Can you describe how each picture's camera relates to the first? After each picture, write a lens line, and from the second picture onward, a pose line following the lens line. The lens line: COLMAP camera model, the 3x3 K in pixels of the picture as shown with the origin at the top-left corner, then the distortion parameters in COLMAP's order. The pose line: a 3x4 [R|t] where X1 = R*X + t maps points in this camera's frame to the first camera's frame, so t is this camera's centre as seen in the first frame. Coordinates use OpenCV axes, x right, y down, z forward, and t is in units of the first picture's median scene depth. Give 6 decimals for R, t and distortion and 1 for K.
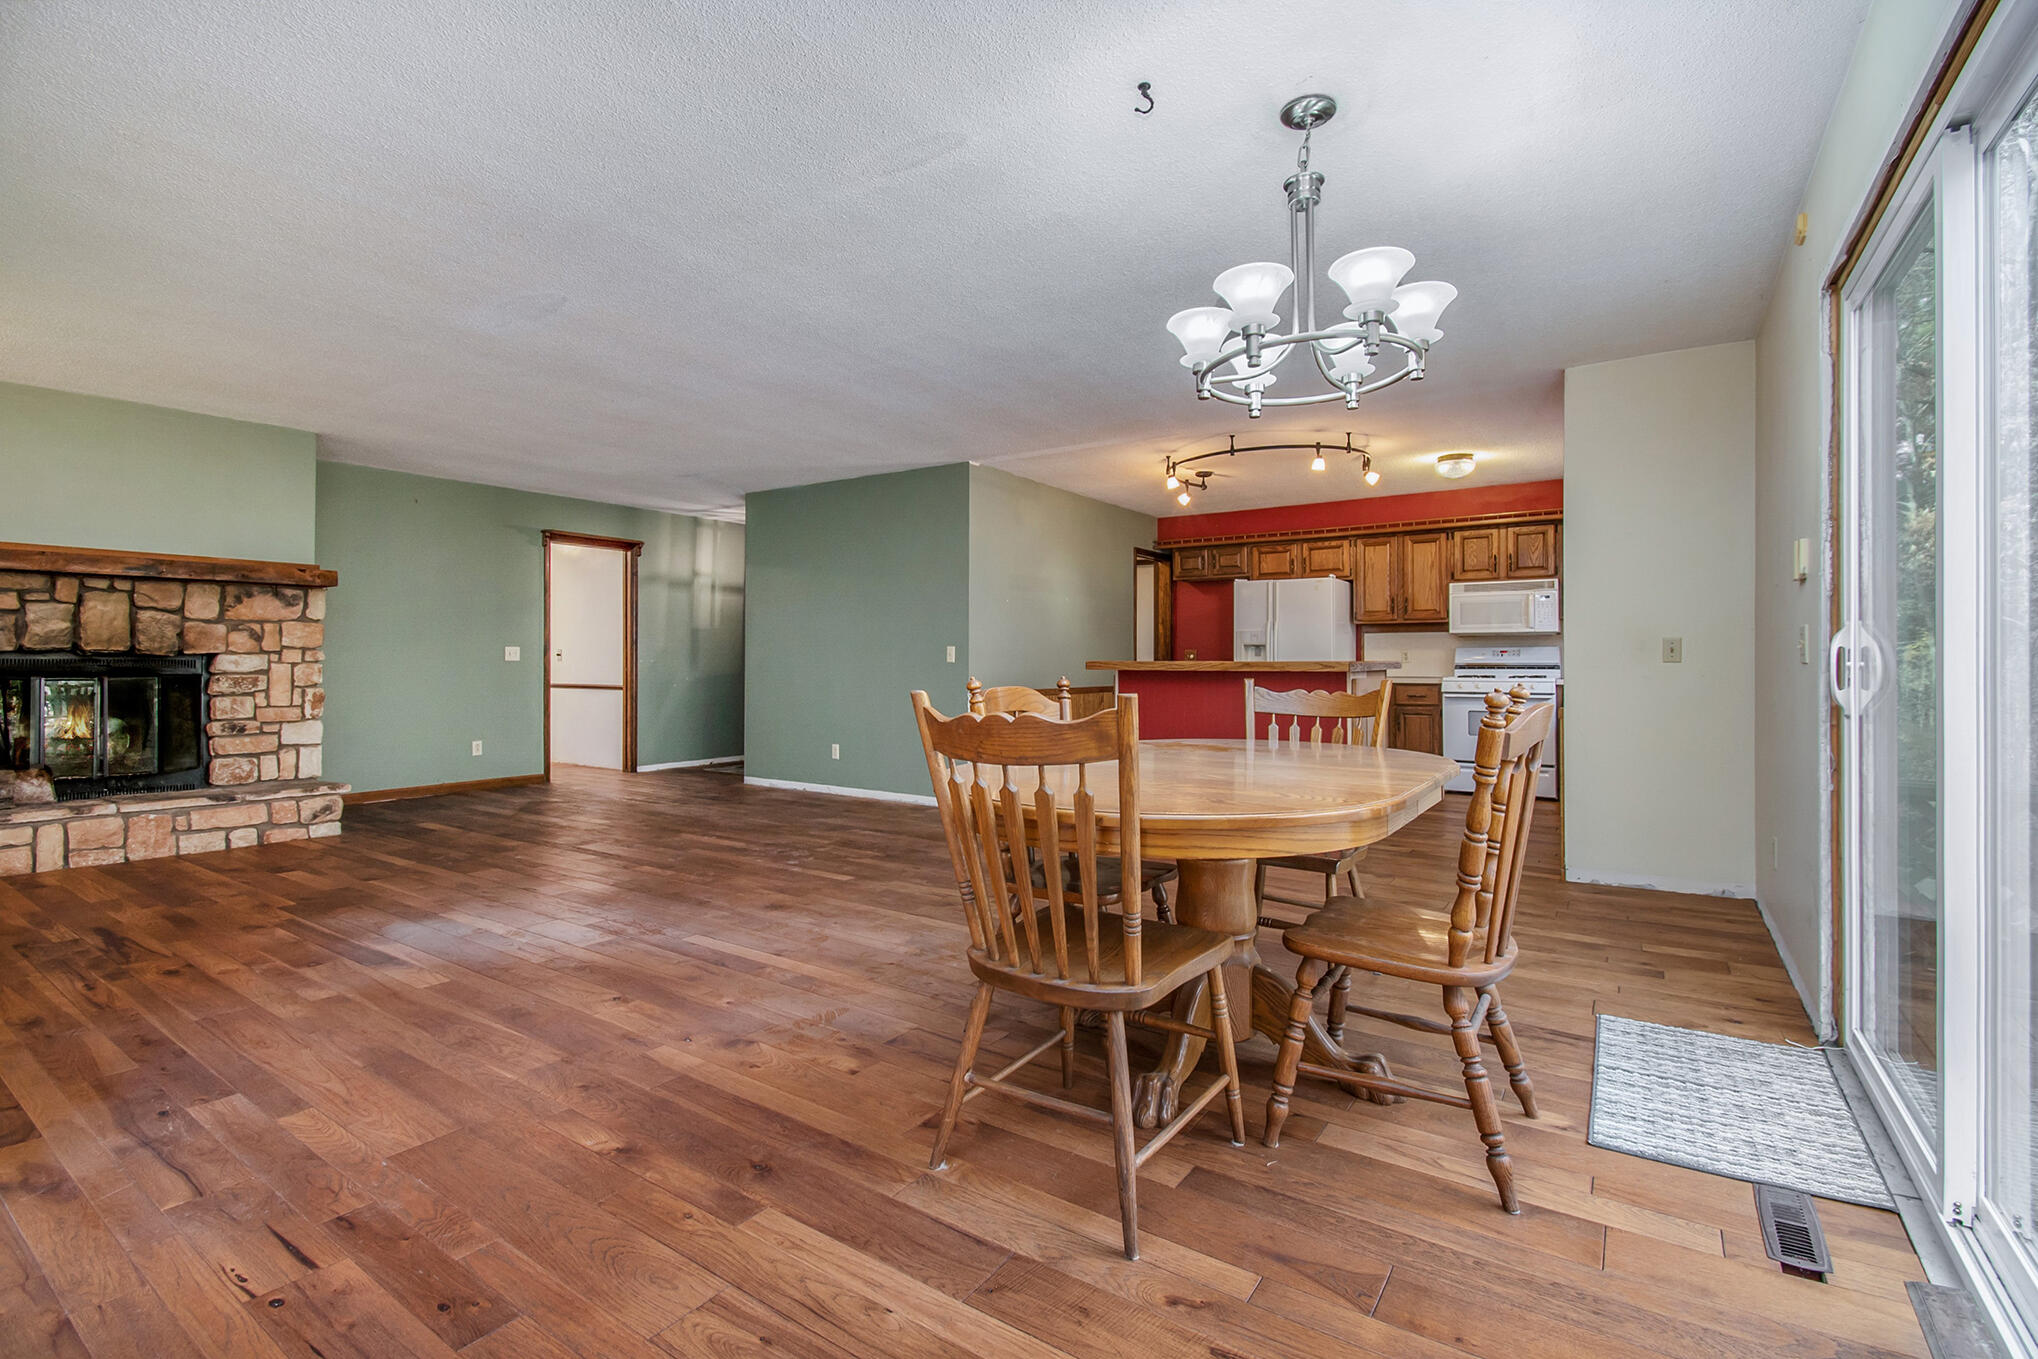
lens RADIAL K [[923.8, 0, 1033.6], [0, 923.8, 637.3], [0, 0, 1]] dist [-0.001914, -0.005417]
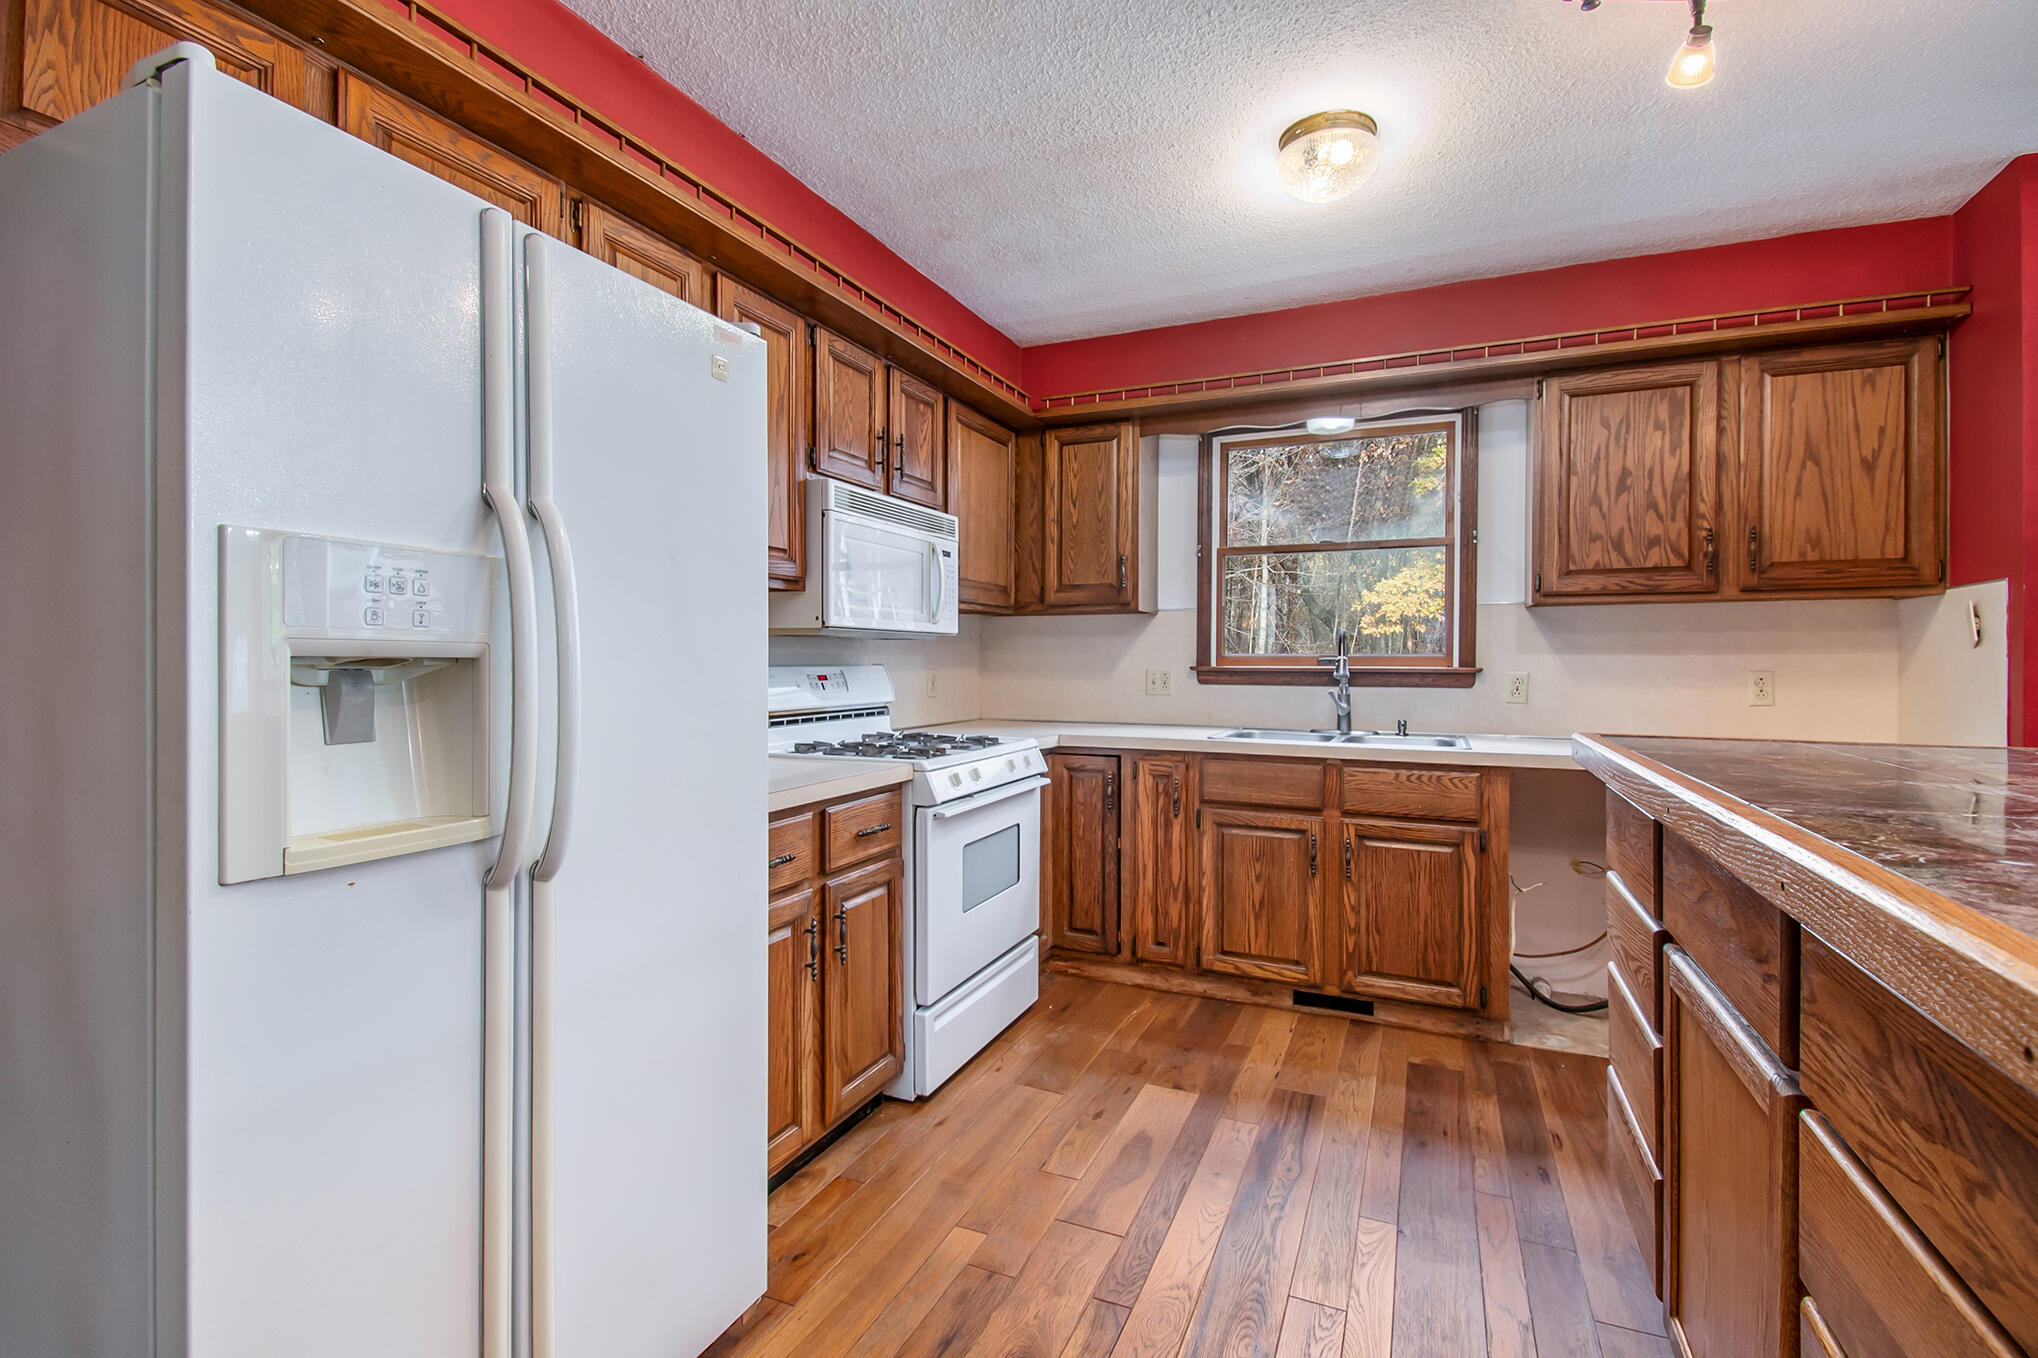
lens RADIAL K [[923.8, 0, 1028.9], [0, 923.8, 684.7], [0, 0, 1]] dist [-0.001914, -0.005417]
pose [[-0.149652, -0.026991, 0.988370, 0.109977], [-0.031632, 0.999246, 0.022498, 0.006870], [-0.988233, -0.027898, -0.150393, 1.003459]]
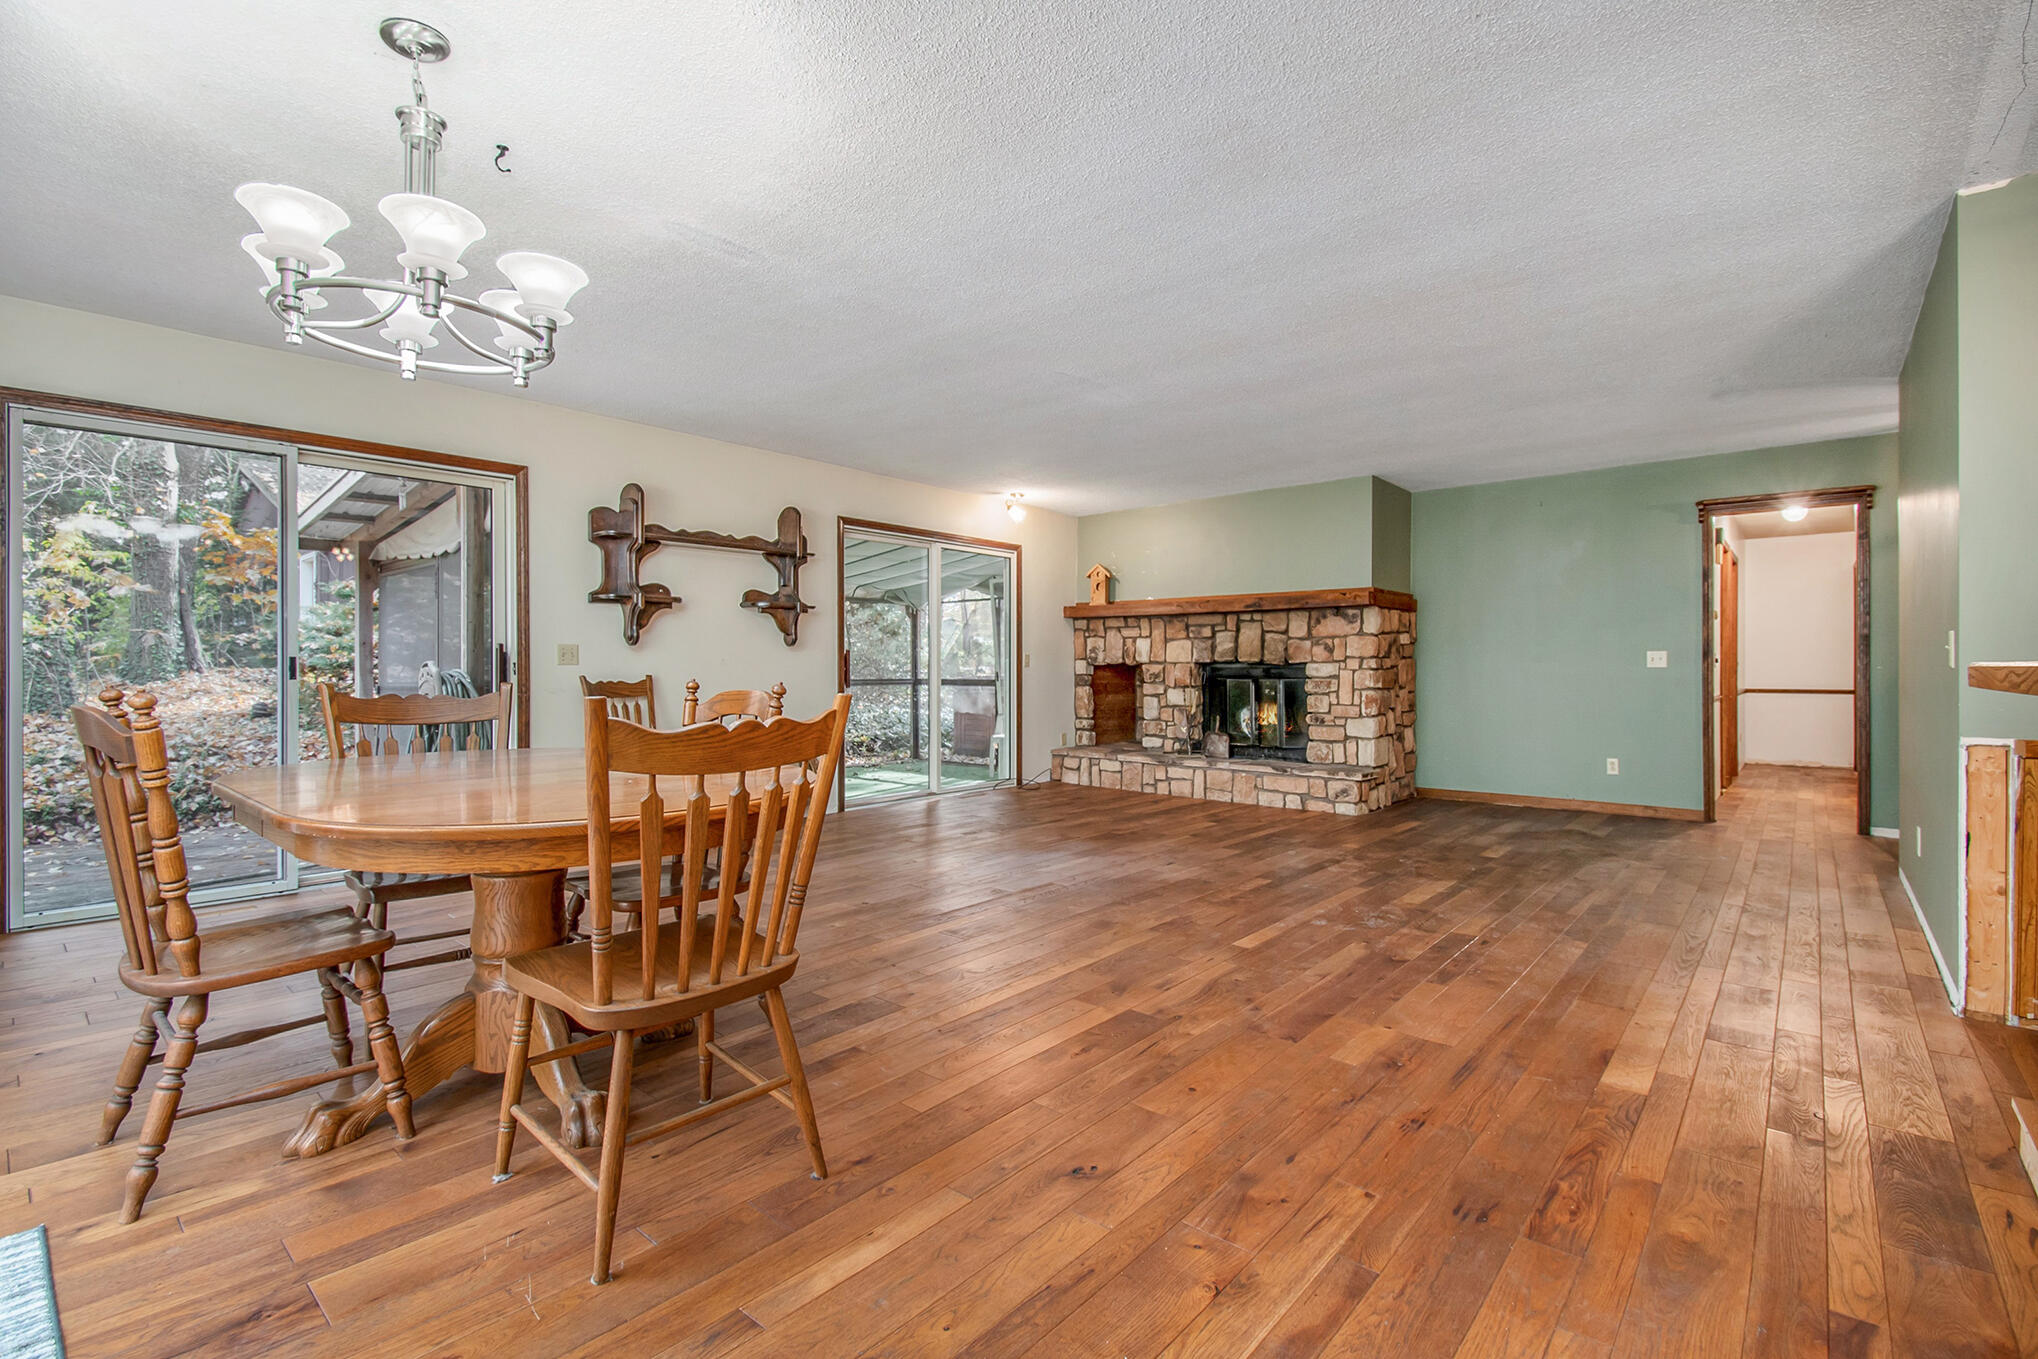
lens RADIAL K [[923.8, 0, 1016.0], [0, 923.8, 682.9], [0, 0, 1]] dist [-0.001914, -0.005417]
pose [[-0.139012, 0.014682, -0.990182, 0.345301], [0.025572, 0.999610, 0.011232, 0.014864], [0.989960, -0.023759, -0.139333, 0.540172]]
